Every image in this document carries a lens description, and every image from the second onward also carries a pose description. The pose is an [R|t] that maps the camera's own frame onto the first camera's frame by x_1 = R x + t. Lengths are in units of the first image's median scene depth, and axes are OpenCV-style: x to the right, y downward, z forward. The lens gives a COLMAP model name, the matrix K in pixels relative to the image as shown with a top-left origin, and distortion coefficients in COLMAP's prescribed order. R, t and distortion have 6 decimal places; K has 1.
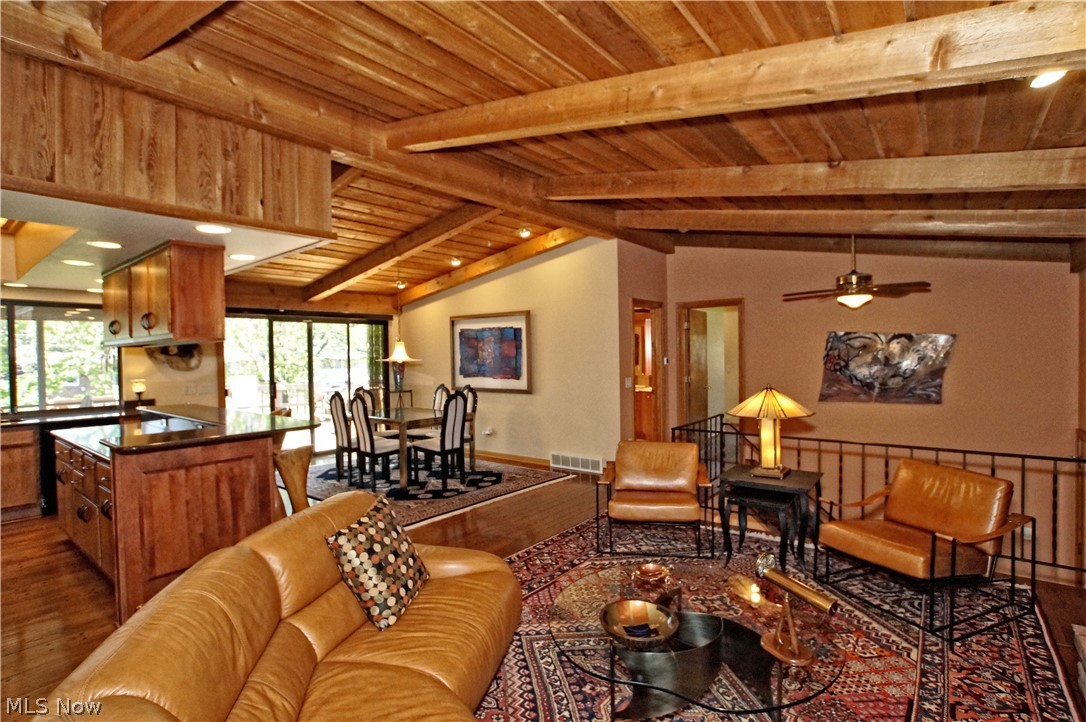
lens RADIAL K [[529.5, 0, 543.0], [0, 529.5, 361.0], [0, 0, 1]] dist [-0.055772, 0.000528]
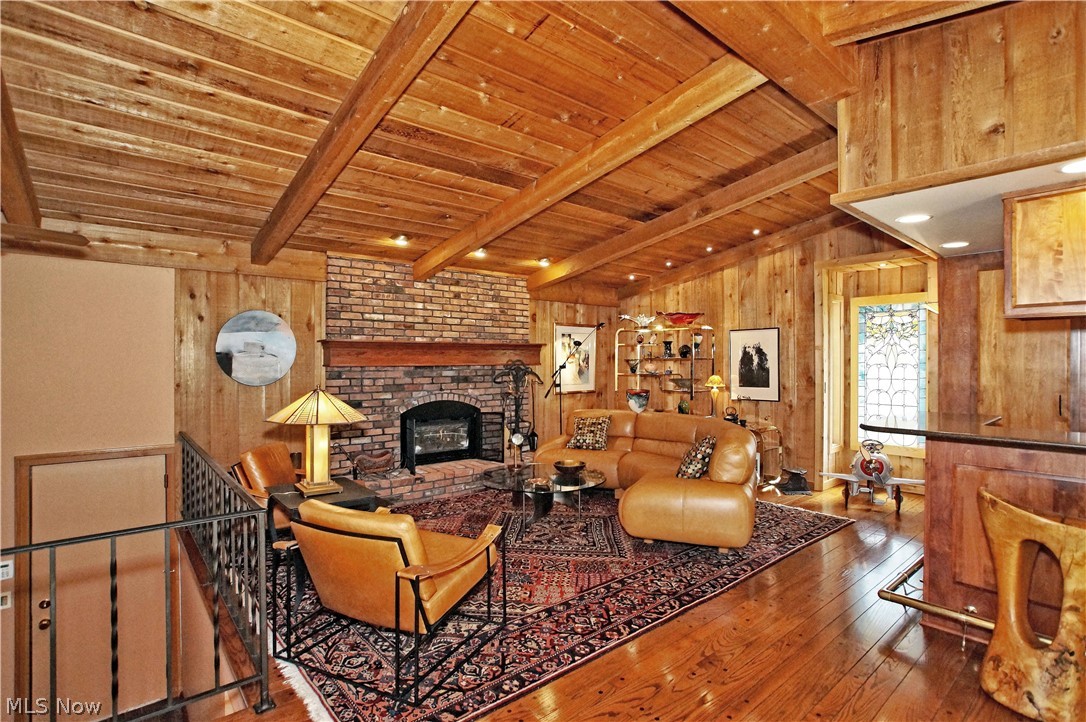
lens RADIAL K [[529.5, 0, 543.0], [0, 529.5, 361.0], [0, 0, 1]] dist [-0.055772, 0.000528]
pose [[-0.980286, 0.015583, 0.196970, -0.092932], [0.016943, 0.999843, 0.005222, 0.007687], [-0.196858, 0.008457, -0.980396, 1.755447]]
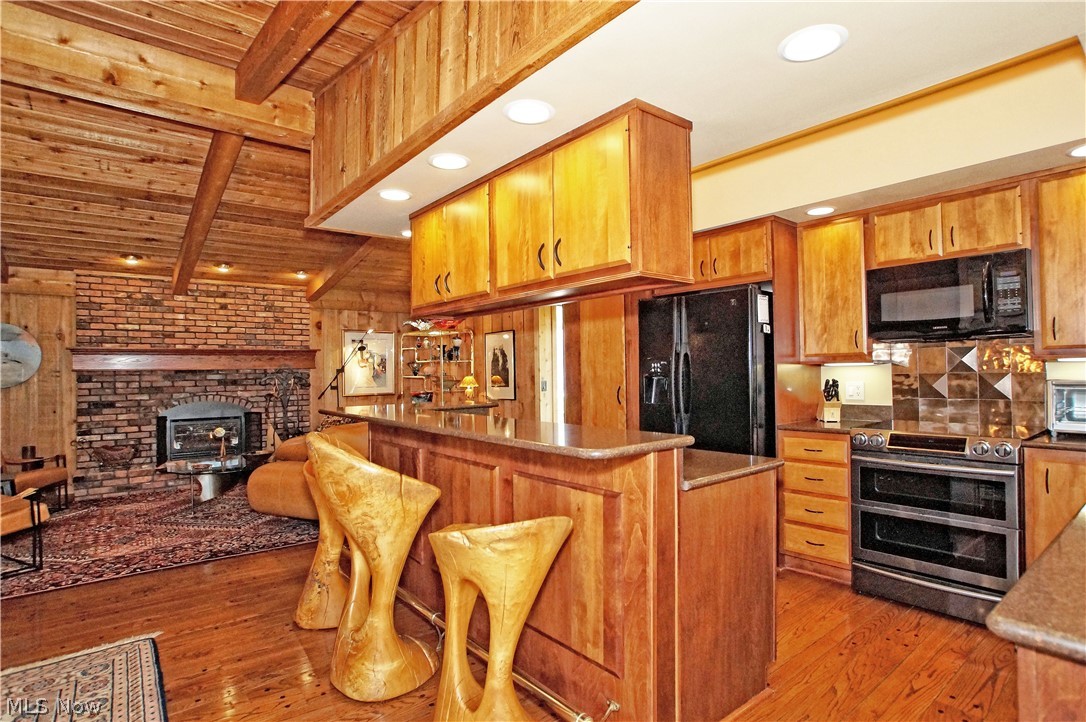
lens RADIAL K [[553.7, 0, 543.0], [0, 553.7, 361.0], [0, 0, 1]] dist [-0.026847, 0.001914]
pose [[-0.974512, 0.033409, 0.221834, -0.983709], [0.031215, 0.999423, -0.013390, 0.054421], [-0.222153, -0.006124, -0.974992, 1.789971]]
